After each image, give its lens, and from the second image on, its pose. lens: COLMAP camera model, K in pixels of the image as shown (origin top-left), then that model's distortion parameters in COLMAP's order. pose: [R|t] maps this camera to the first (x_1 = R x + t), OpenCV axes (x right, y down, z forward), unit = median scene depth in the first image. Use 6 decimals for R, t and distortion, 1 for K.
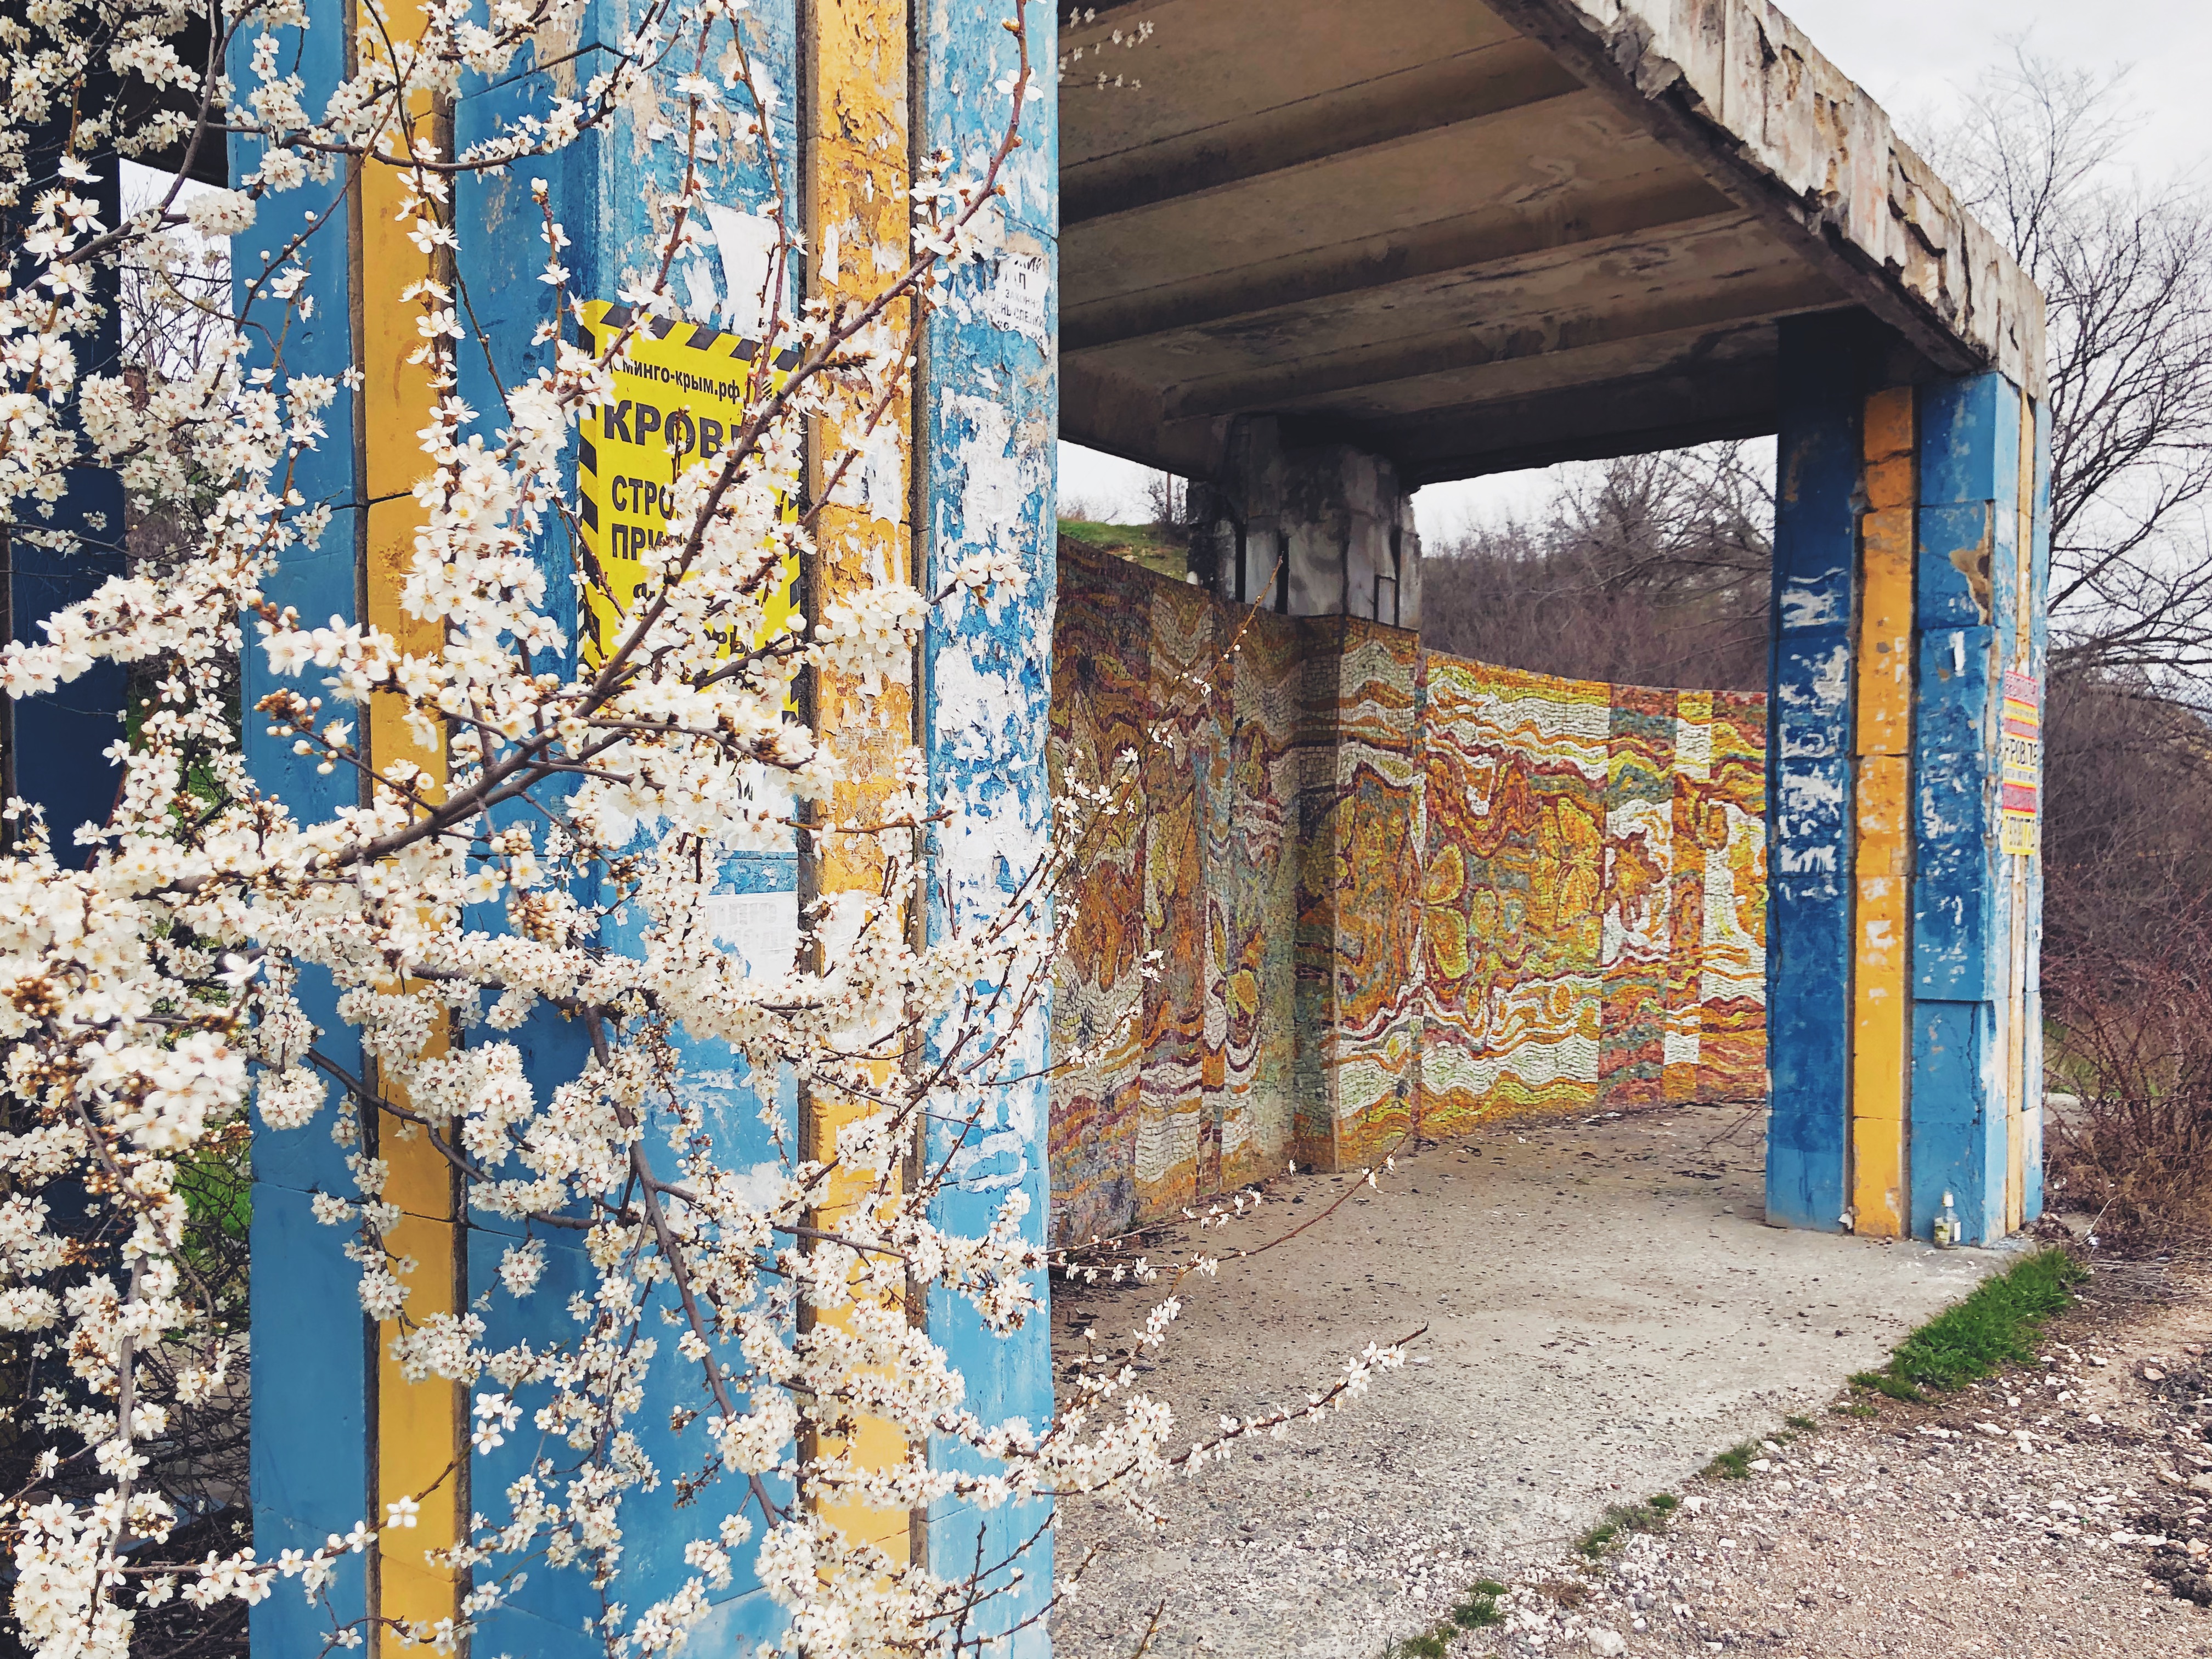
lens RADIAL K [[1987.7, 0, 1095.2], [0, 1987.7, 944.9], [0, 0, 1]] dist [0.001135, -0.004188]
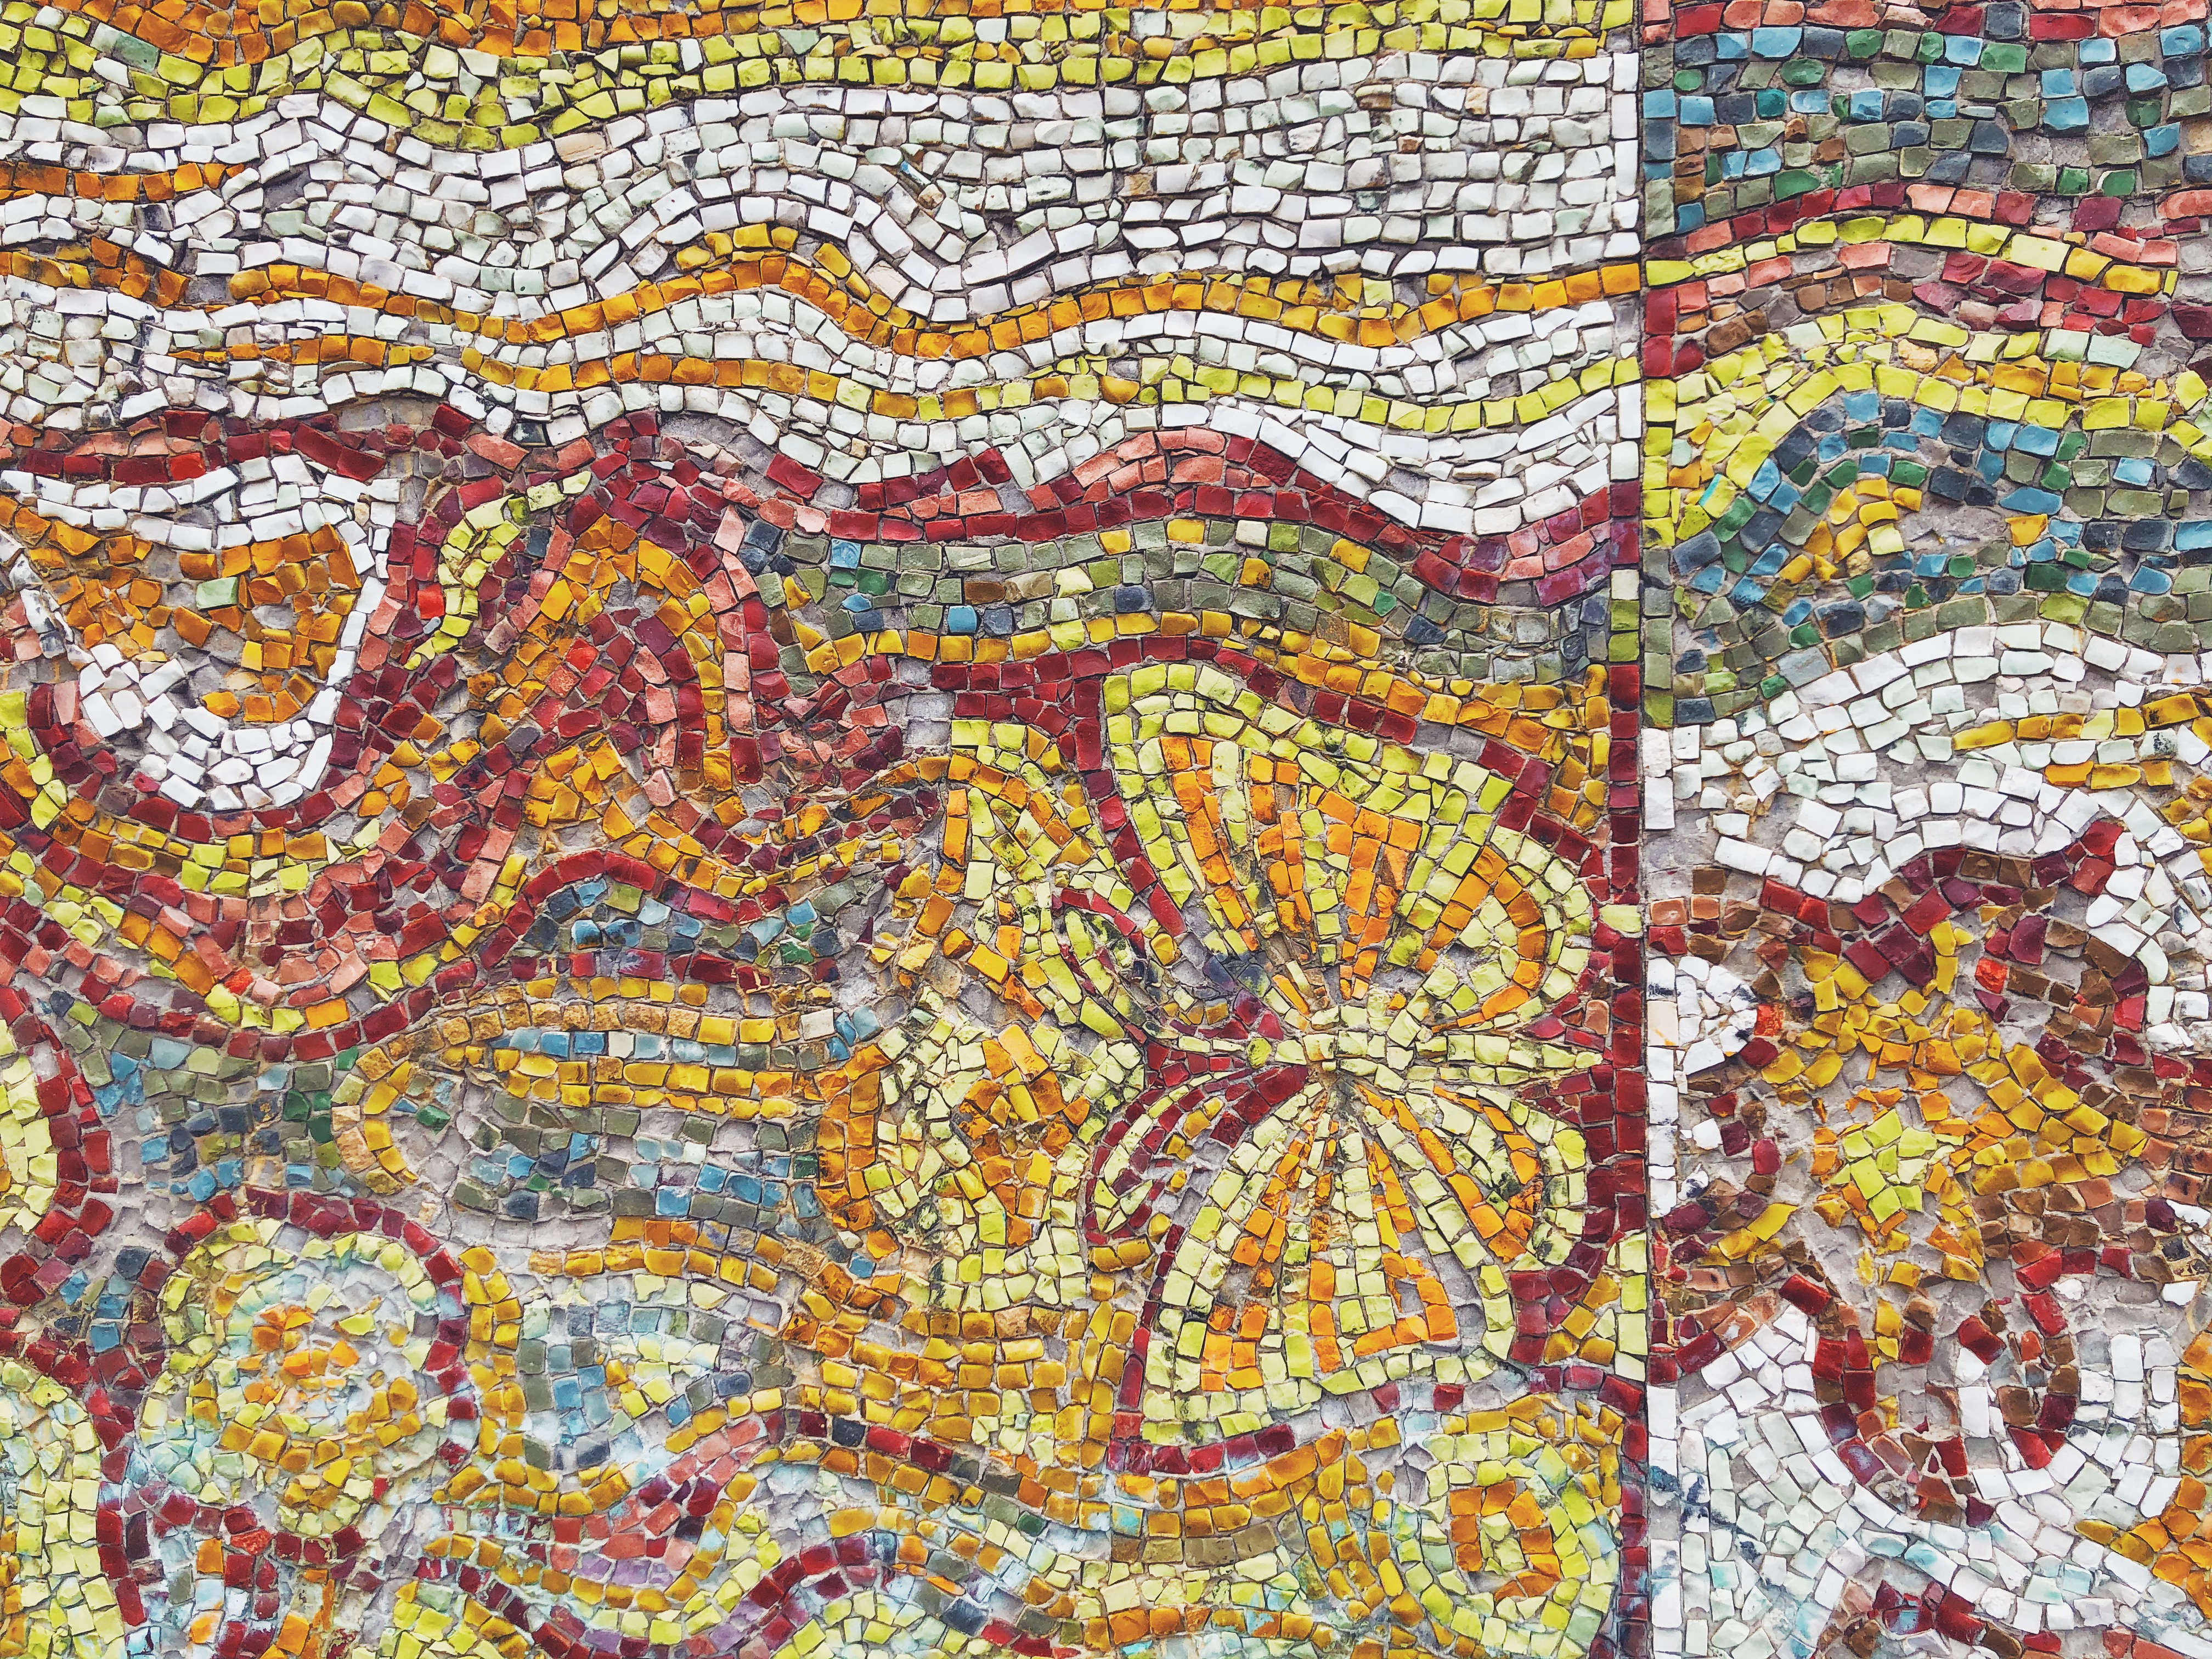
lens RADIAL K [[1823.3, 0, 1097.0], [0, 1823.3, 814.5], [0, 0, 1]] dist [0.026180, -0.017045]
pose [[0.650872, -0.014039, -0.759058, 0.425707], [-0.007638, 0.999657, -0.025038, -0.070877], [0.759149, 0.022094, 0.650542, 1.103780]]
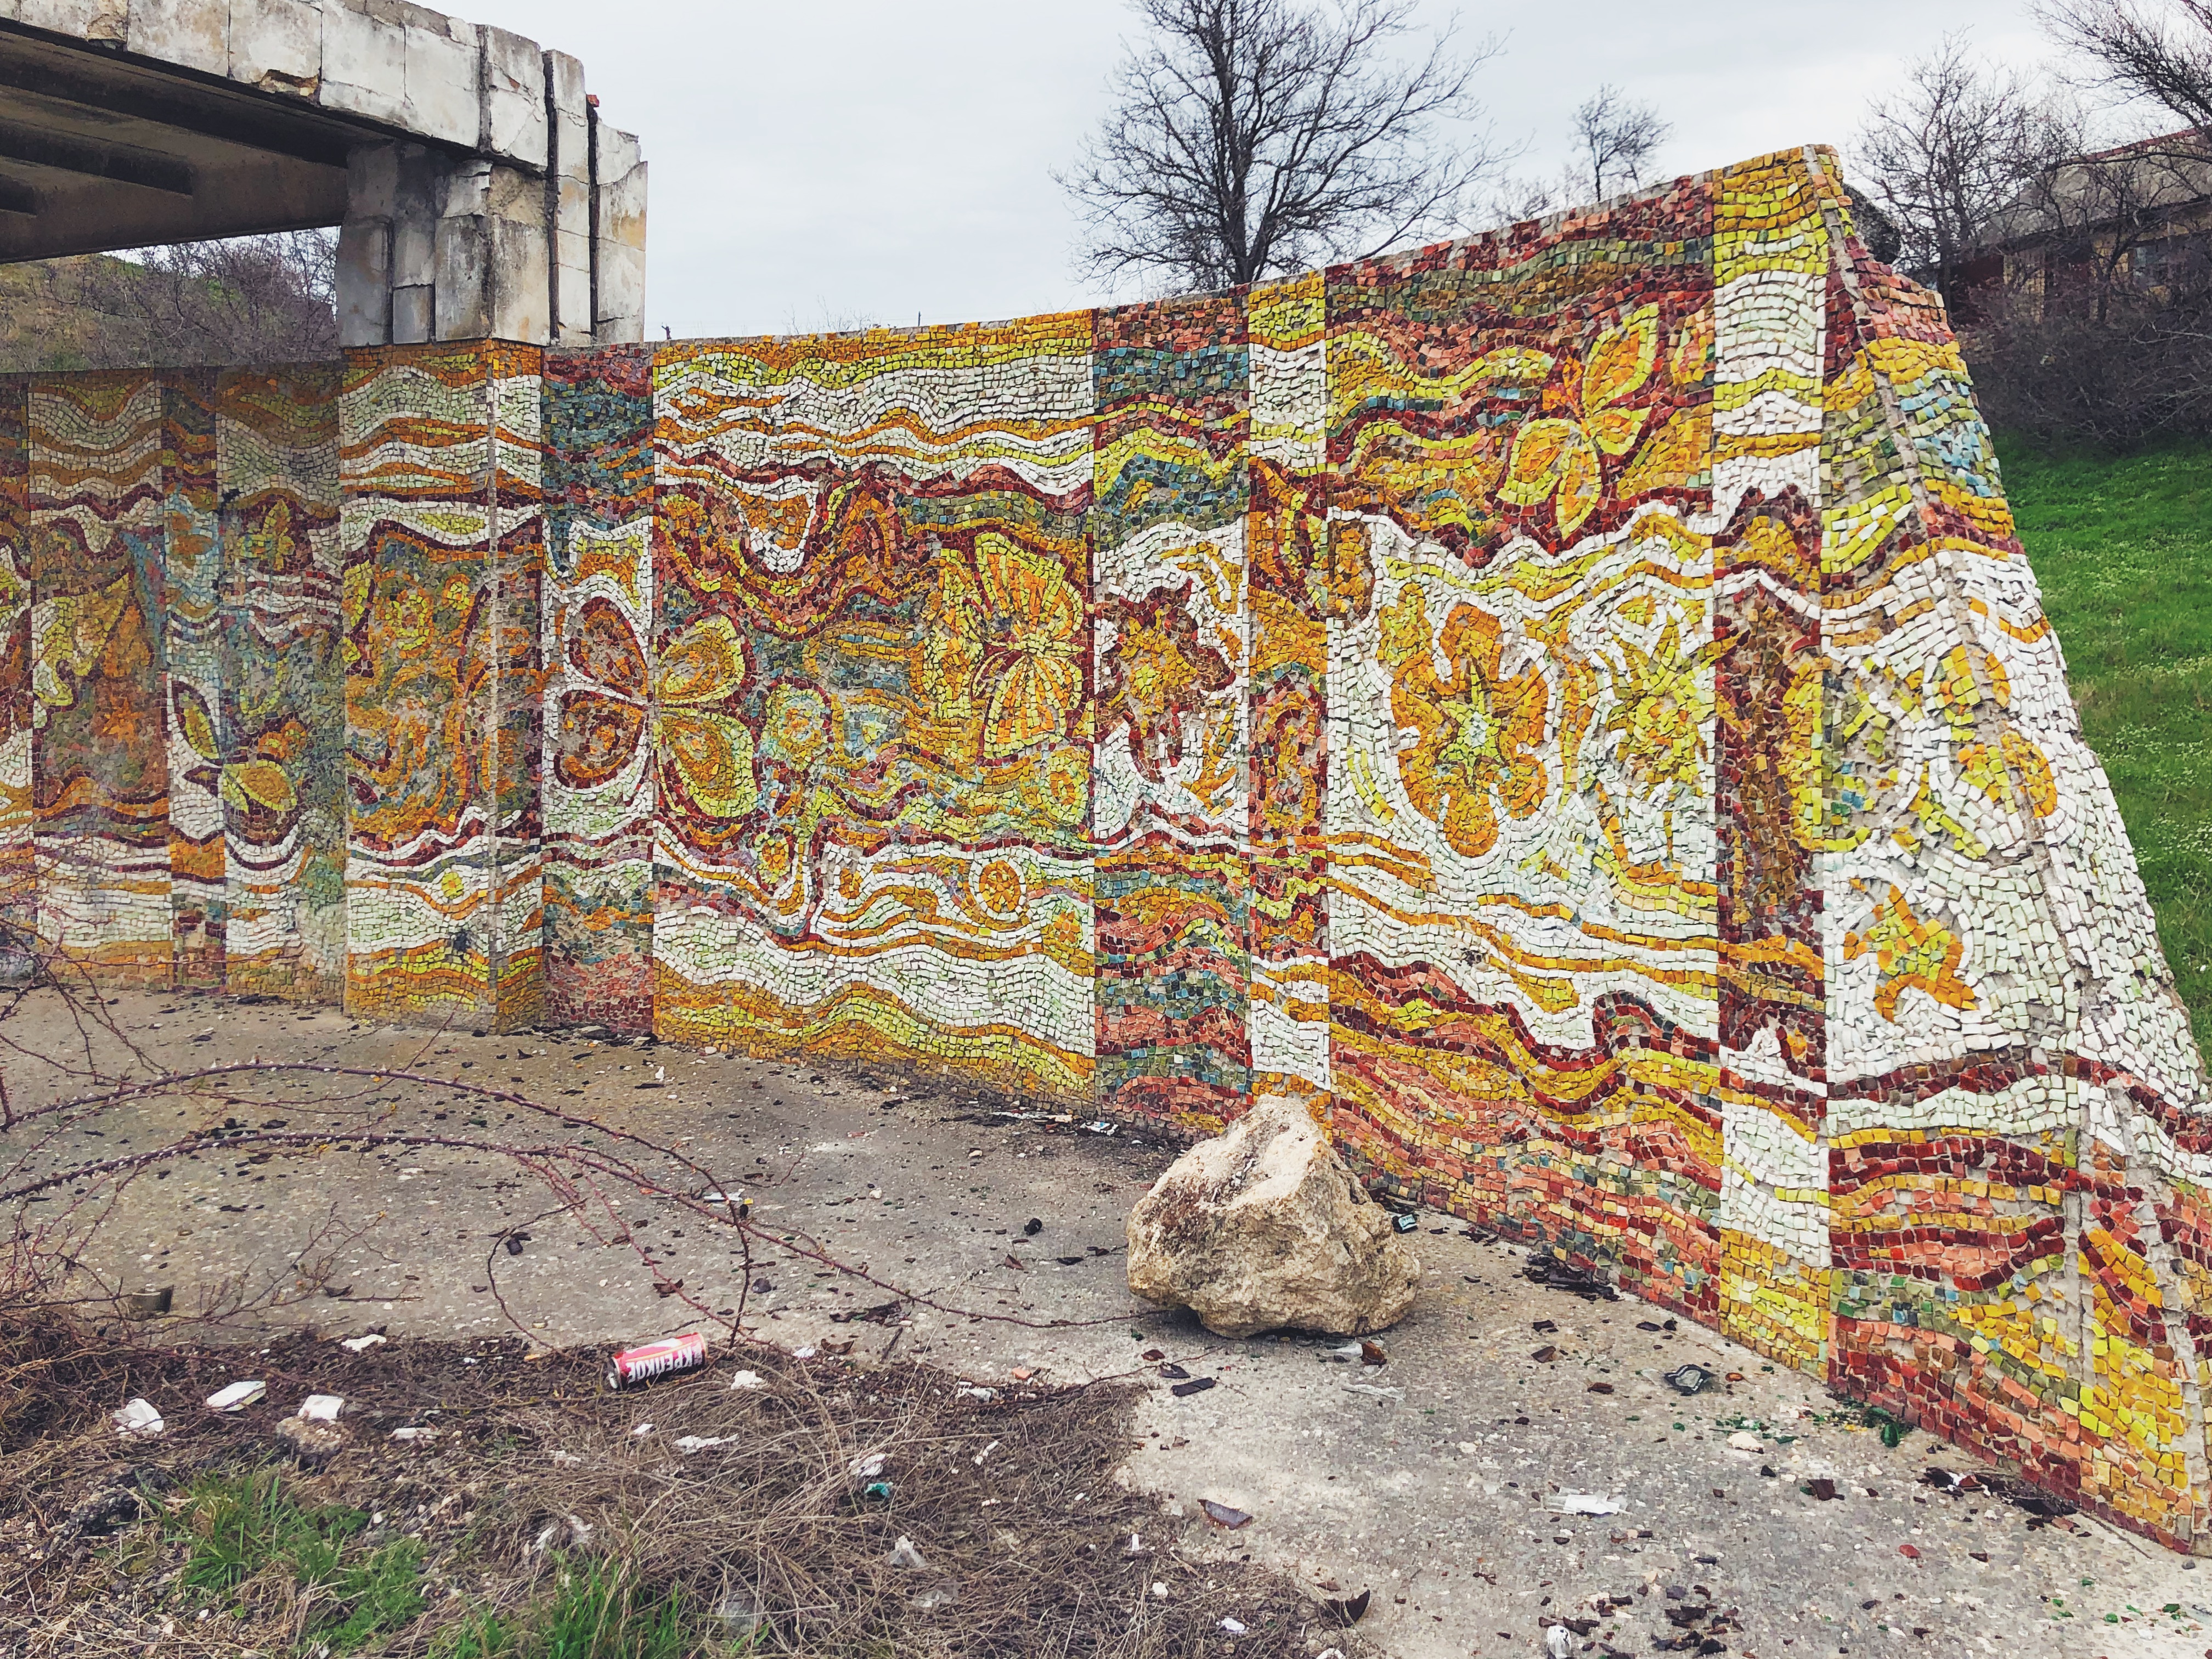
lens RADIAL K [[1911.4, 0, 1118.1], [0, 1911.4, 656.3], [0, 0, 1]] dist [0.147172, -0.469375]
pose [[0.178226, 0.018471, -0.983816, 0.961957], [-0.036034, 0.999276, 0.012233, -0.057130], [0.983330, 0.033270, 0.178762, 1.155053]]
